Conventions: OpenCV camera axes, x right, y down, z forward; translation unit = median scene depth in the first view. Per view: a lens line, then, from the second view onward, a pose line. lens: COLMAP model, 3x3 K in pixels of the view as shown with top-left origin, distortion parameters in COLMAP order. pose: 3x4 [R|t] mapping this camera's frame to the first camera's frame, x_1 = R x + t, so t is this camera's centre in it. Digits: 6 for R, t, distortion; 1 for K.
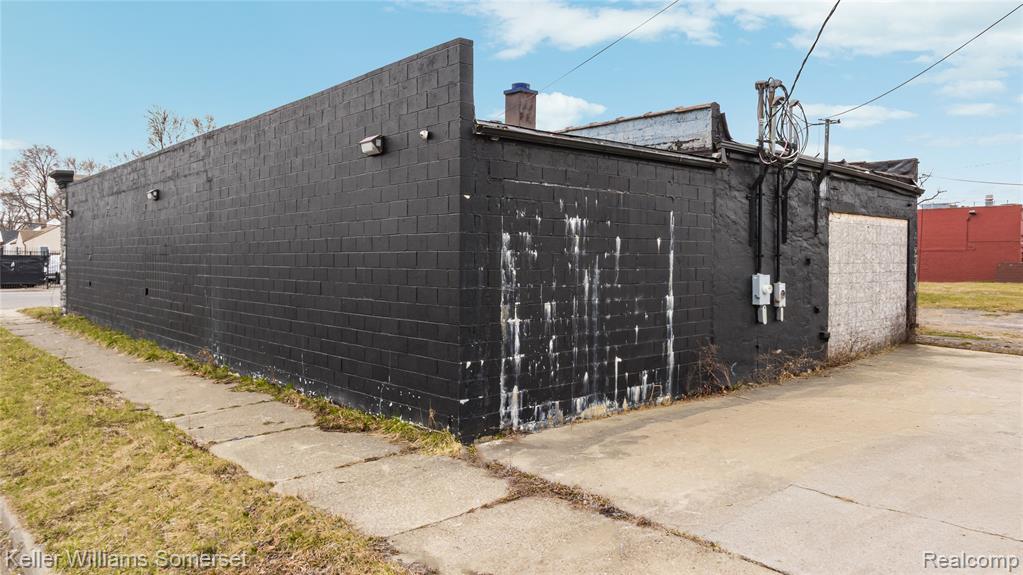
lens RADIAL K [[716.9, 0, 513.3], [0, 716.9, 266.7], [0, 0, 1]] dist [-0.015129, 0.000114]
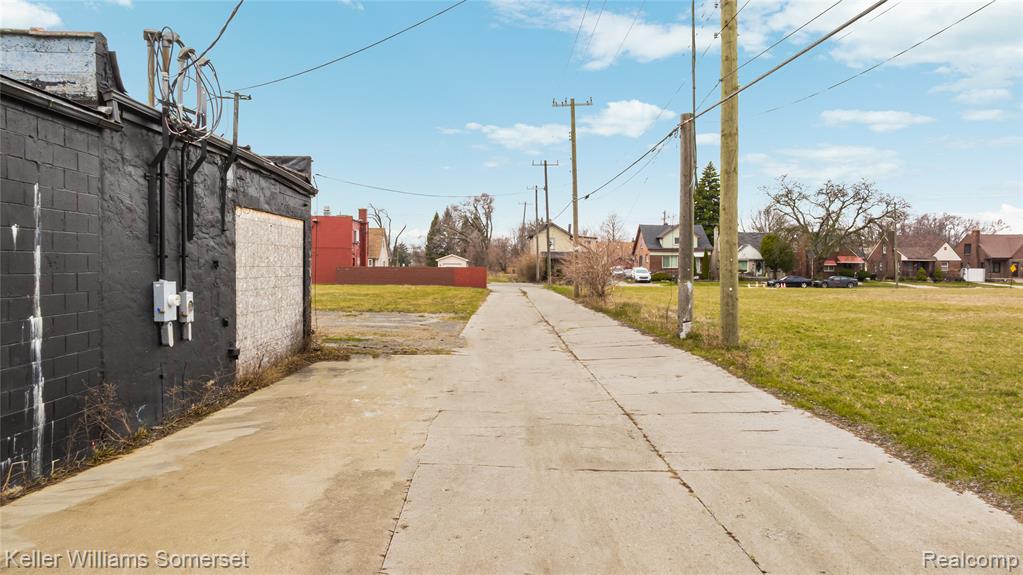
lens RADIAL K [[730.1, 0, 511.5], [0, 730.1, 287.5], [0, 0, 1]] dist [0.000574, 0.006404]
pose [[0.657027, -0.021924, 0.753548, 0.005175], [0.005610, 0.999692, 0.024194, 0.000922], [-0.753846, -0.011669, 0.656947, 0.209443]]
